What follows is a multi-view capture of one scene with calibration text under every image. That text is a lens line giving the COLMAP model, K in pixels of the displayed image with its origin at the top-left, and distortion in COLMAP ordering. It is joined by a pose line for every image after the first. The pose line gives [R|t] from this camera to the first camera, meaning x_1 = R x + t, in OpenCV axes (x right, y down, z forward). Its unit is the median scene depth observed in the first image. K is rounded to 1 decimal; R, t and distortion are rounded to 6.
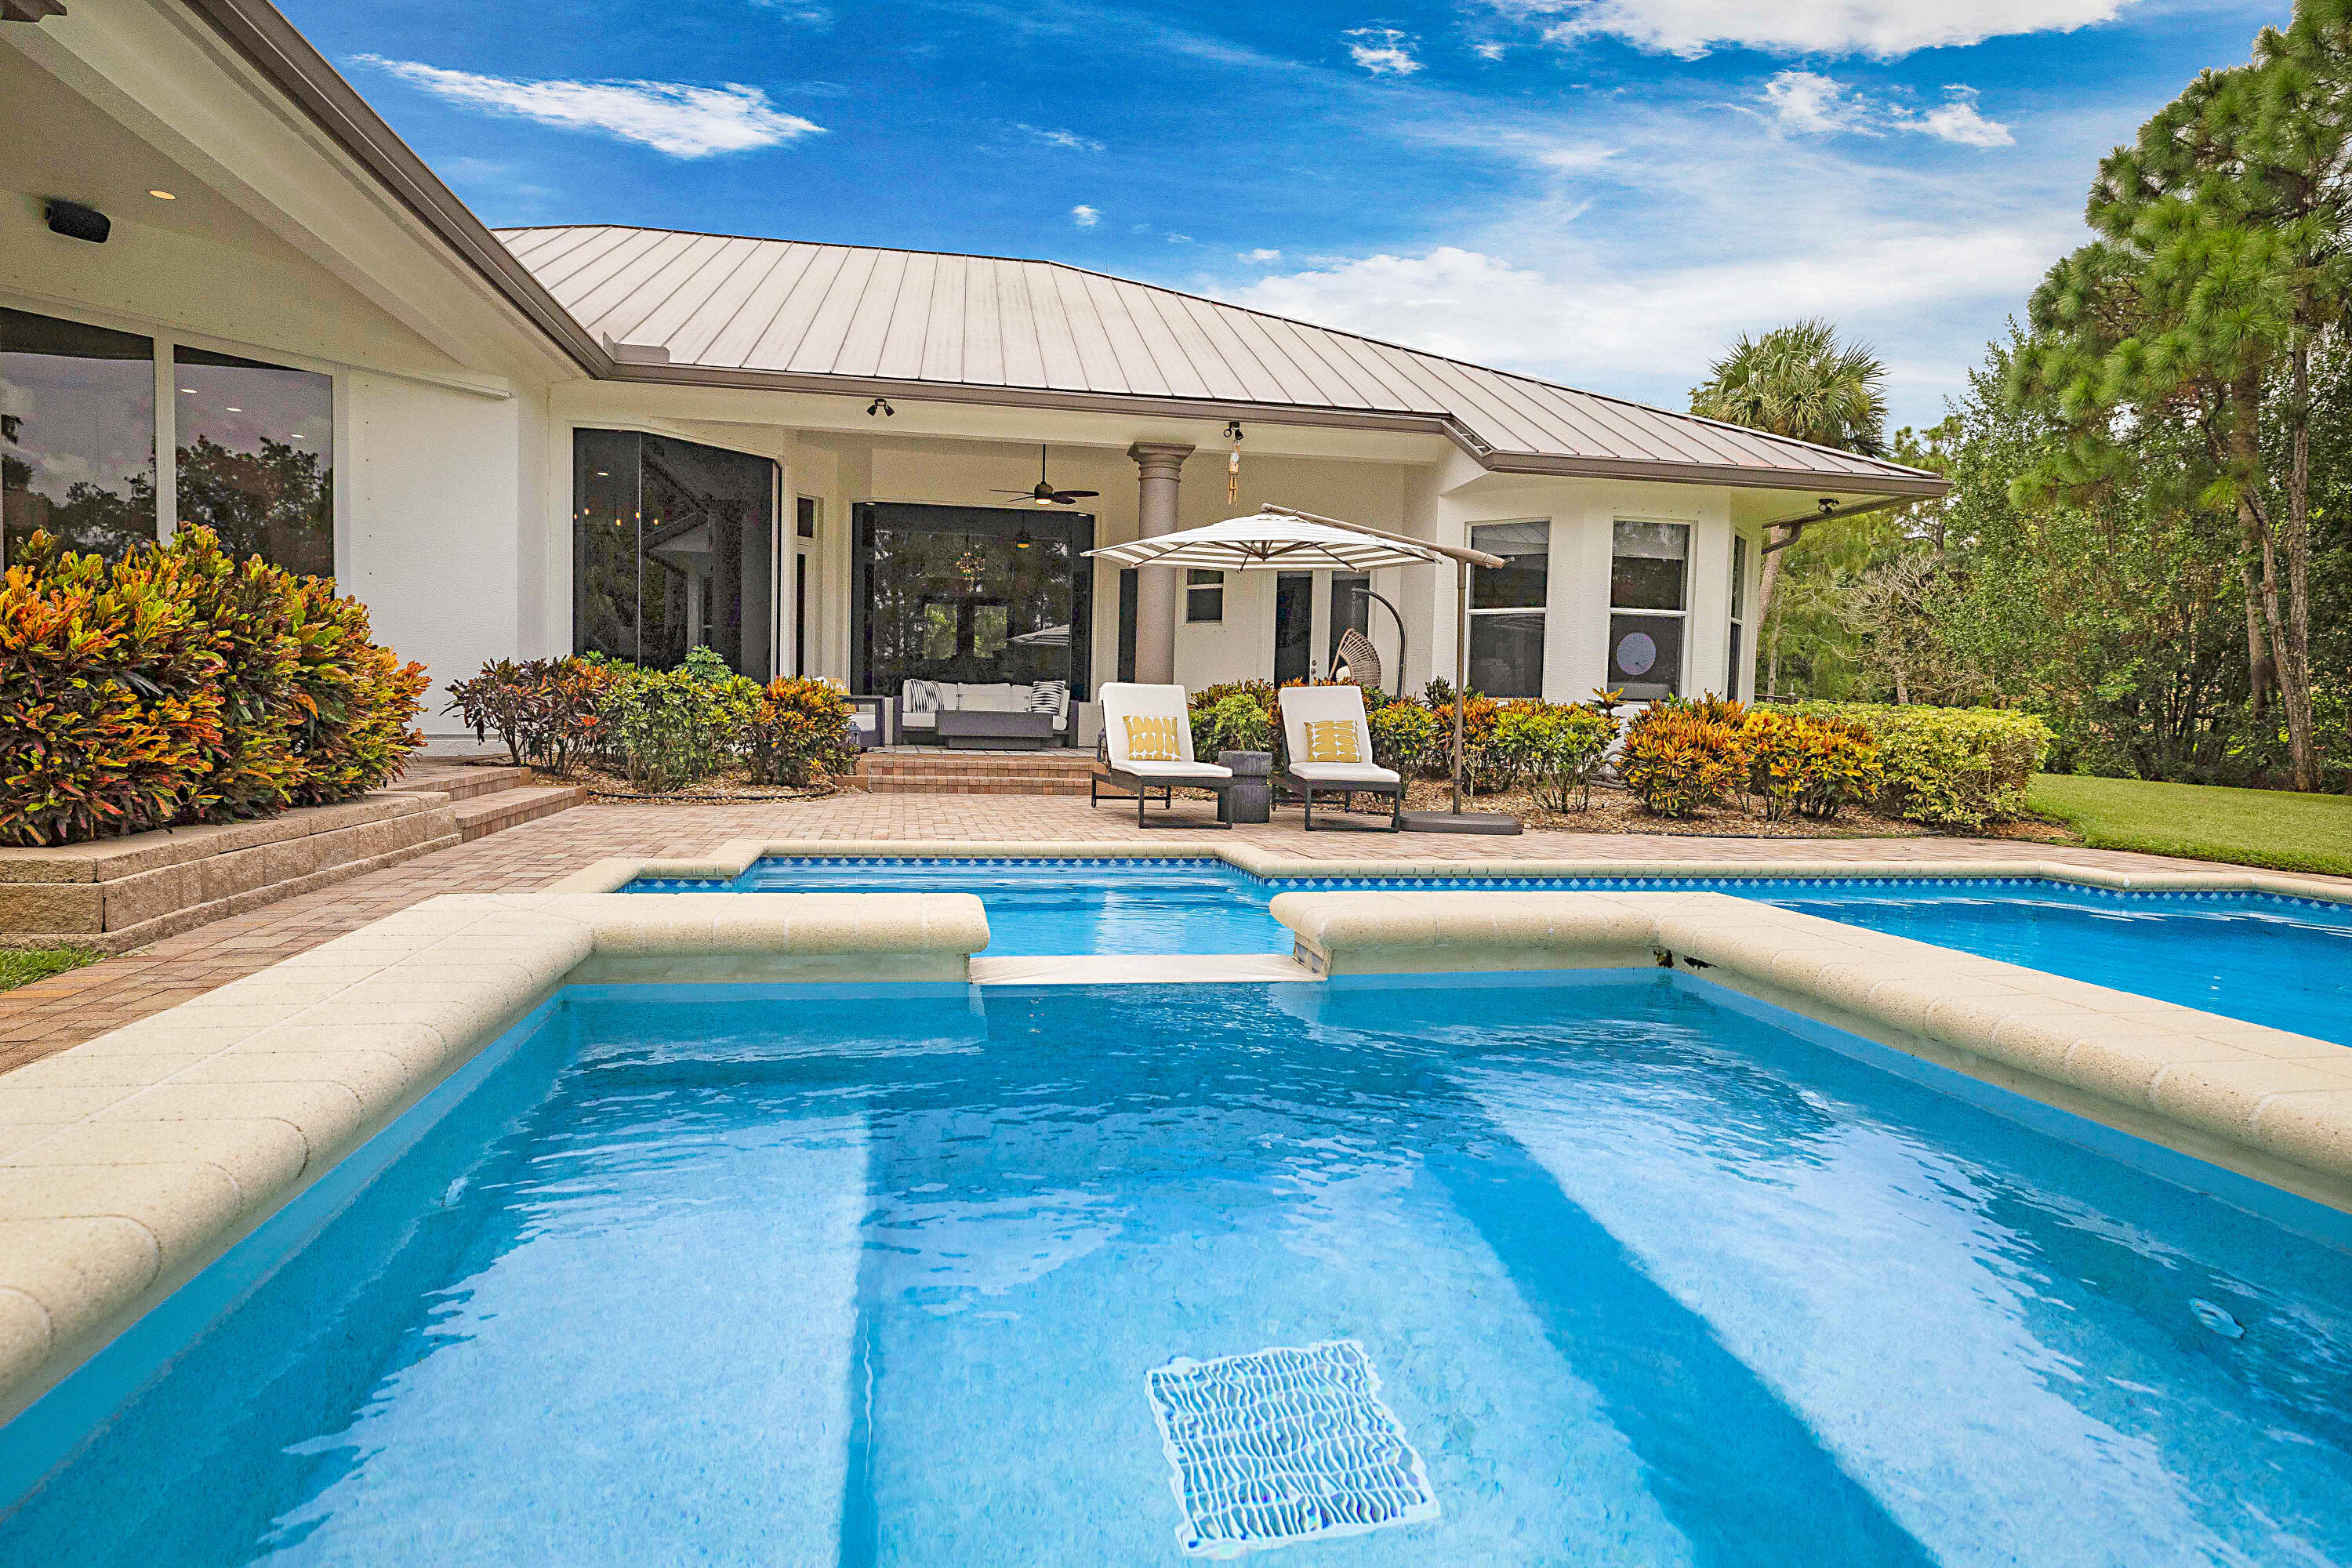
lens RADIAL K [[1348.6, 0, 1168.8], [0, 1348.6, 784.6], [0, 0, 1]] dist [0.006542, -0.001667]
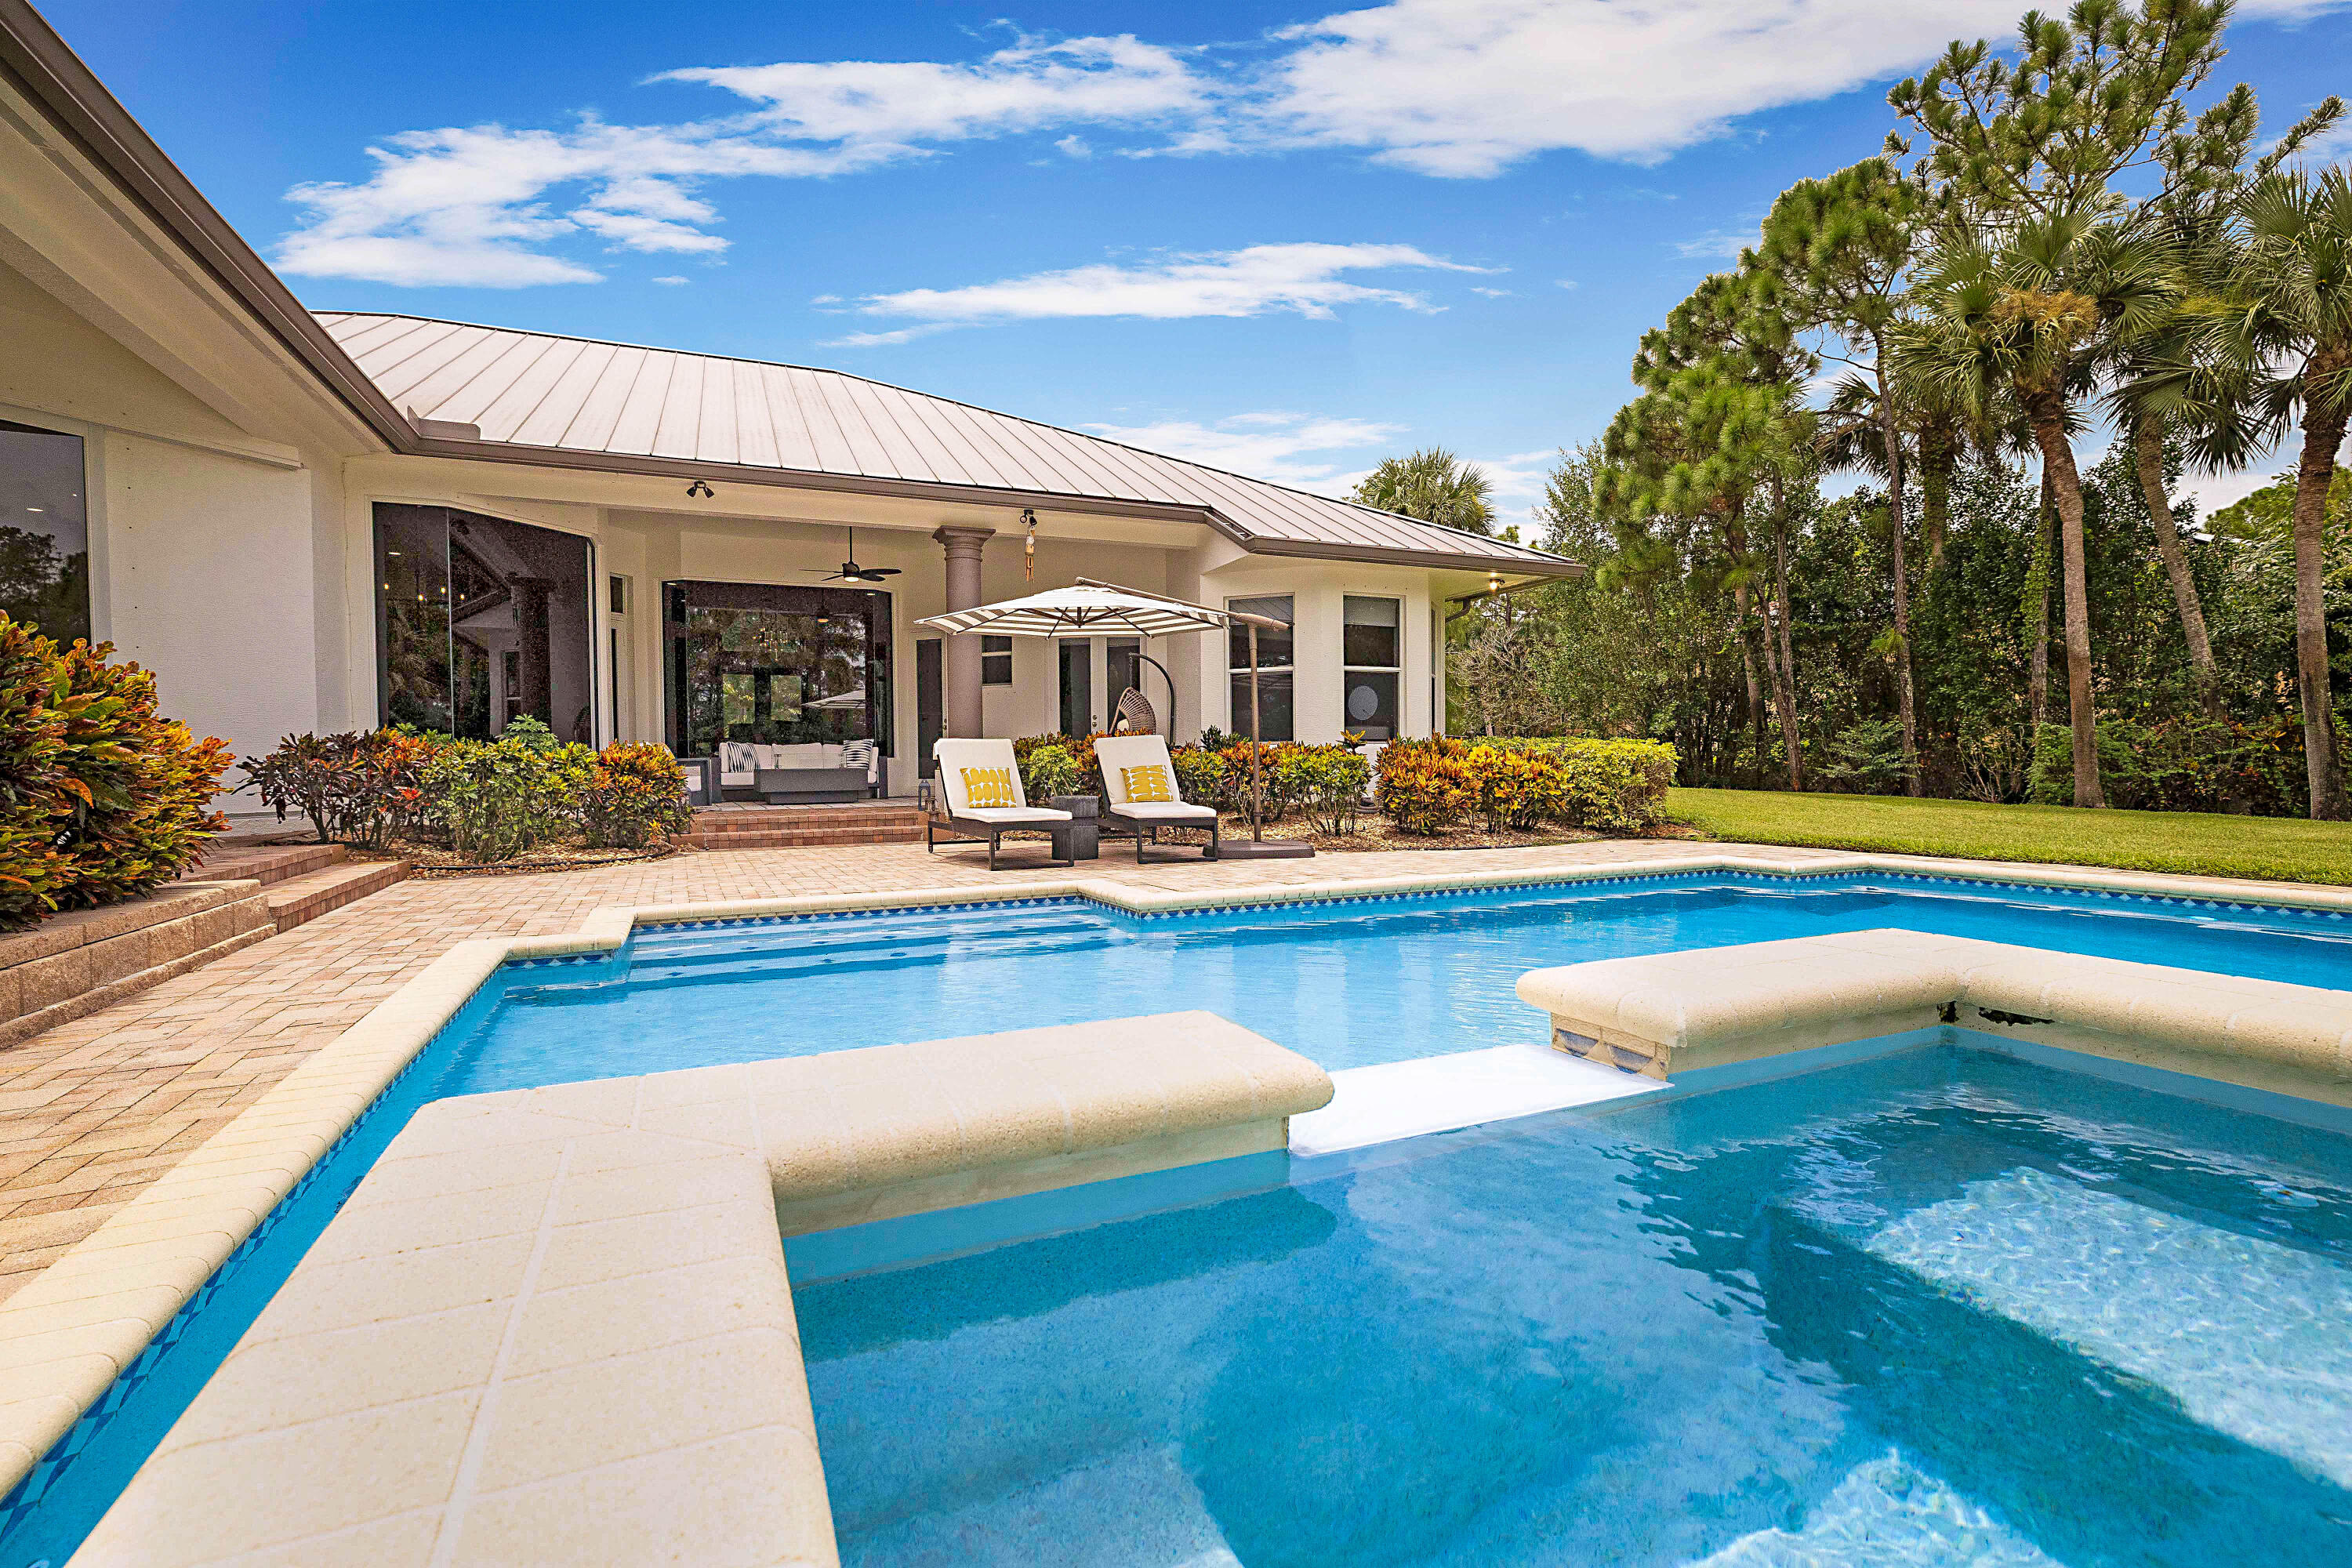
lens RADIAL K [[1085.0, 0, 1176.8], [0, 1085.0, 788.0], [0, 0, 1]] dist [-0.000733, 0.001823]
pose [[0.970588, -0.041069, 0.237217, -0.064624], [0.047545, 0.998635, -0.021643, -0.006568], [-0.236005, 0.032285, 0.971215, 0.088251]]
